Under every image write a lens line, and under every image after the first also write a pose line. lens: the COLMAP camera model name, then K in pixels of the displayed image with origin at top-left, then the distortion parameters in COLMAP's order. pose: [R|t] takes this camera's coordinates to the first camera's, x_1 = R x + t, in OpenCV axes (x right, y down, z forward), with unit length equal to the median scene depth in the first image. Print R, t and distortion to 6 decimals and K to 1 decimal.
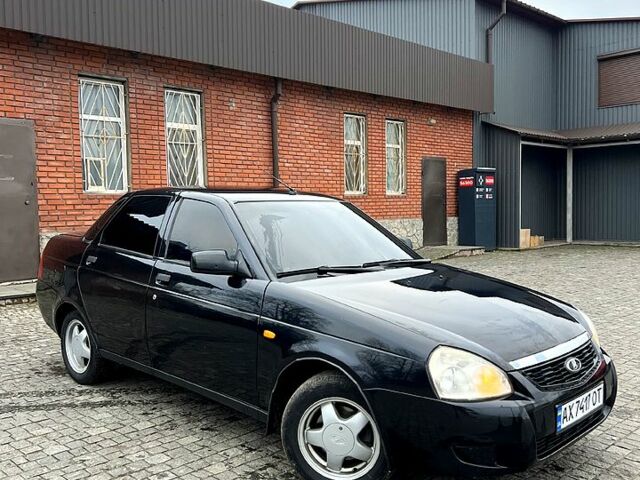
lens RADIAL K [[631.0, 0, 321.3], [0, 631.0, 243.6], [0, 0, 1]] dist [0.113853, -0.226488]
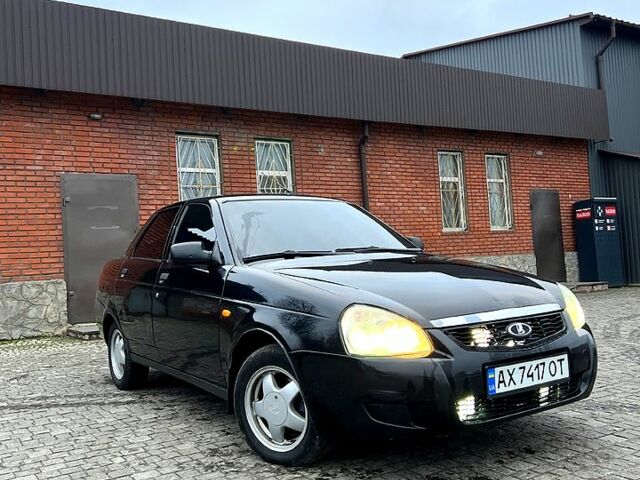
lens RADIAL K [[631.0, 0, 321.3], [0, 631.0, 243.6], [0, 0, 1]] dist [0.113853, -0.226488]
pose [[0.974197, -0.054928, -0.218913, 0.089996], [0.034246, 0.994678, -0.097177, 0.040338], [0.223086, 0.087173, 0.970893, 0.003720]]
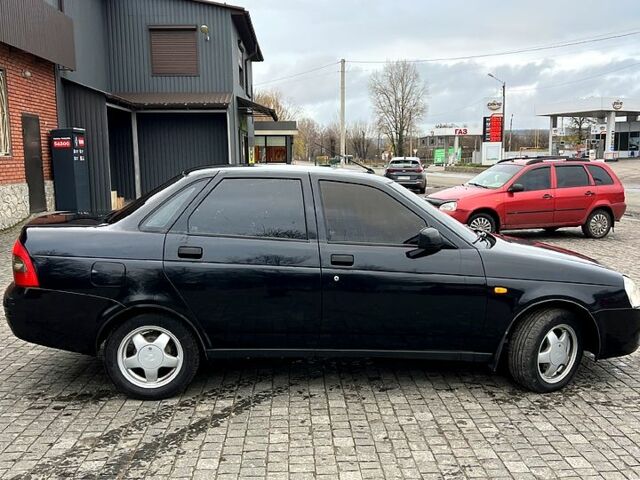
lens RADIAL K [[631.0, 0, 321.3], [0, 631.0, 243.6], [0, 0, 1]] dist [0.113853, -0.226488]
pose [[0.666711, -0.092948, 0.739498, -0.370897], [0.042809, 0.995331, 0.086508, -0.022146], [-0.744086, -0.026019, 0.667577, 0.124085]]
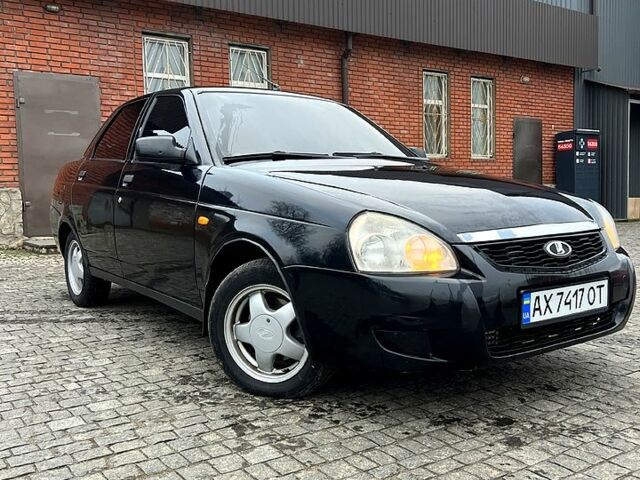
lens RADIAL K [[631.0, 0, 321.3], [0, 631.0, 243.6], [0, 0, 1]] dist [0.113853, -0.226488]
pose [[0.985043, 0.004990, -0.172235, 0.067575], [-0.002056, 0.999850, 0.017205, 0.047379], [0.172295, -0.016594, 0.984906, 0.049352]]
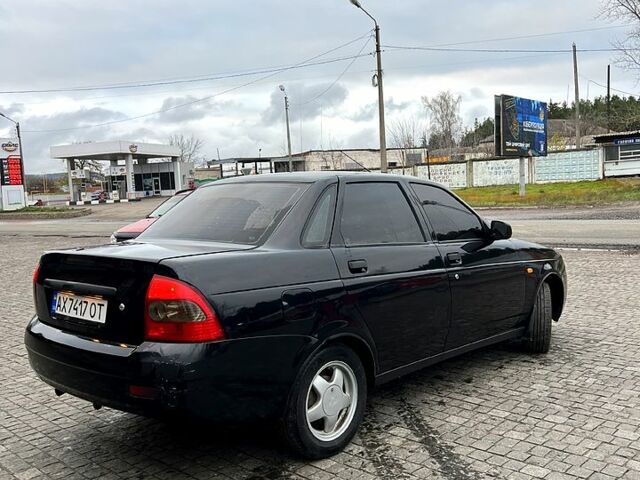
lens RADIAL K [[638.8, 0, 317.6], [0, 638.8, 240.3], [0, 0, 1]] dist [0.043833, -0.036718]
pose [[-0.020038, -0.069924, 0.997351, -0.466611], [0.107846, 0.991580, 0.071686, -0.026615], [-0.993966, 0.108996, -0.012328, 0.446301]]
